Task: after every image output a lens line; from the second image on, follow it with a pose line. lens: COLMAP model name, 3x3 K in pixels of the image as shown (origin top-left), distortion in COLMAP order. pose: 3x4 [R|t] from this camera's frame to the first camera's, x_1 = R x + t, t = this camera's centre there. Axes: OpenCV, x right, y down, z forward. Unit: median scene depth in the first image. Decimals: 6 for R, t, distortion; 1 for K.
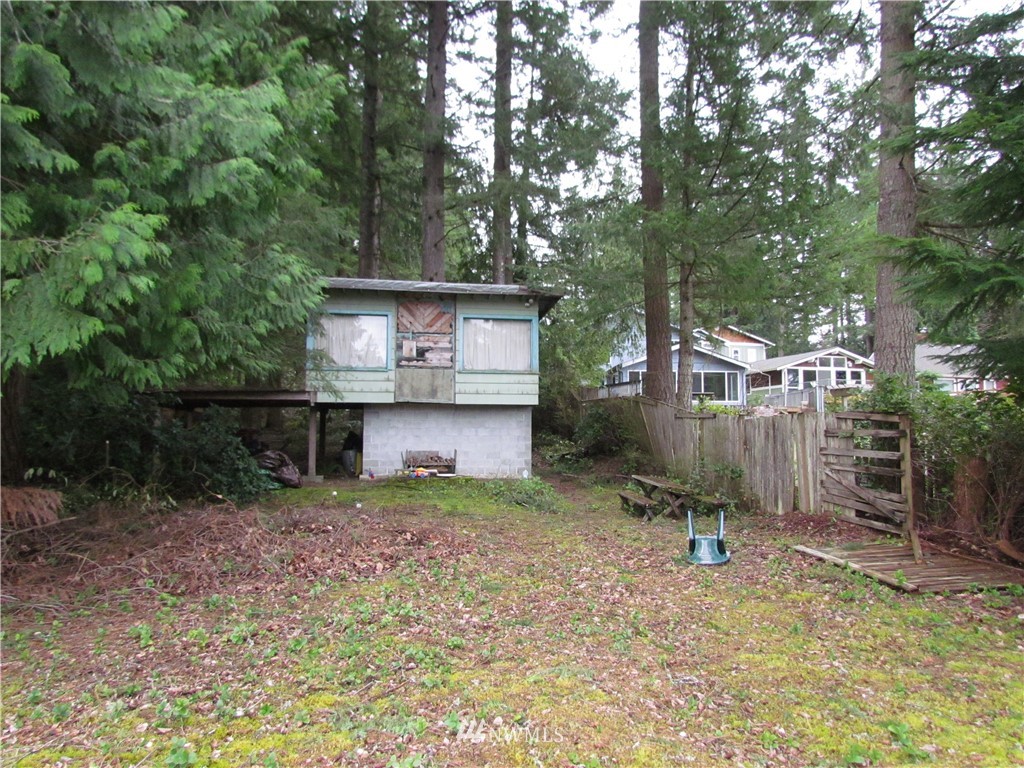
lens RADIAL K [[735.3, 0, 511.5], [0, 735.3, 390.8], [0, 0, 1]] dist [-0.002314, 0.000253]
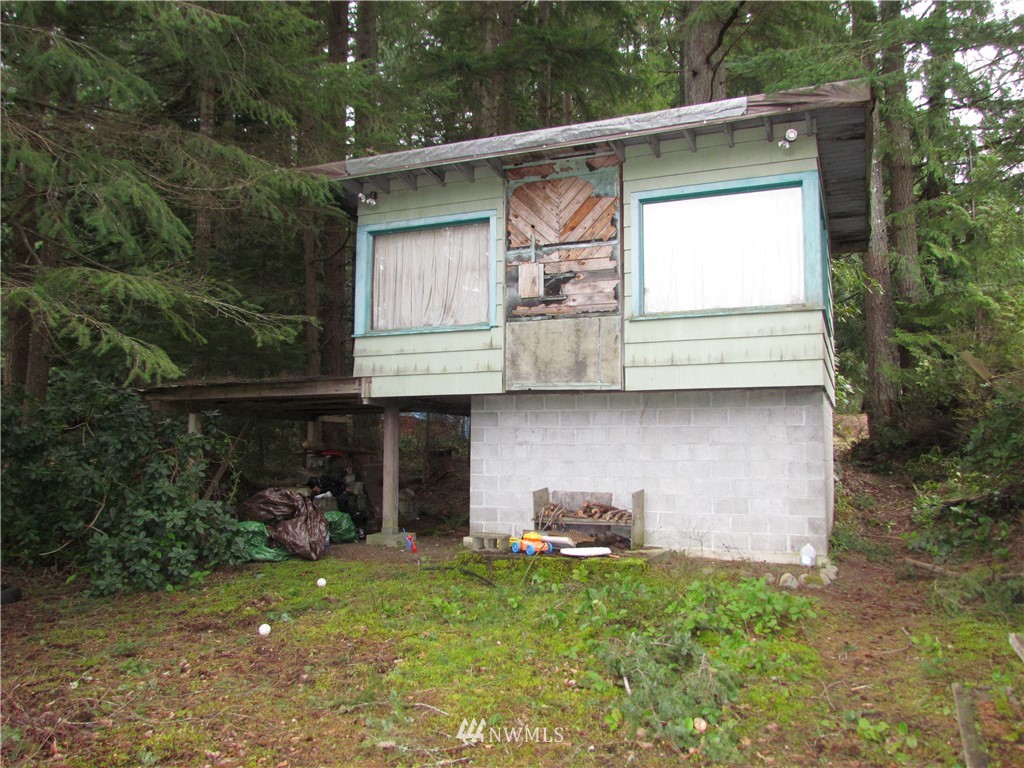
lens RADIAL K [[822.5, 0, 512.0], [0, 822.5, 384.0], [0, 0, 1]] dist [-0.017771, 0.003177]
pose [[0.839740, -0.046210, -0.541018, 0.139530], [0.033647, 0.998886, -0.033093, 0.028325], [0.541945, 0.009586, 0.840359, 0.539194]]
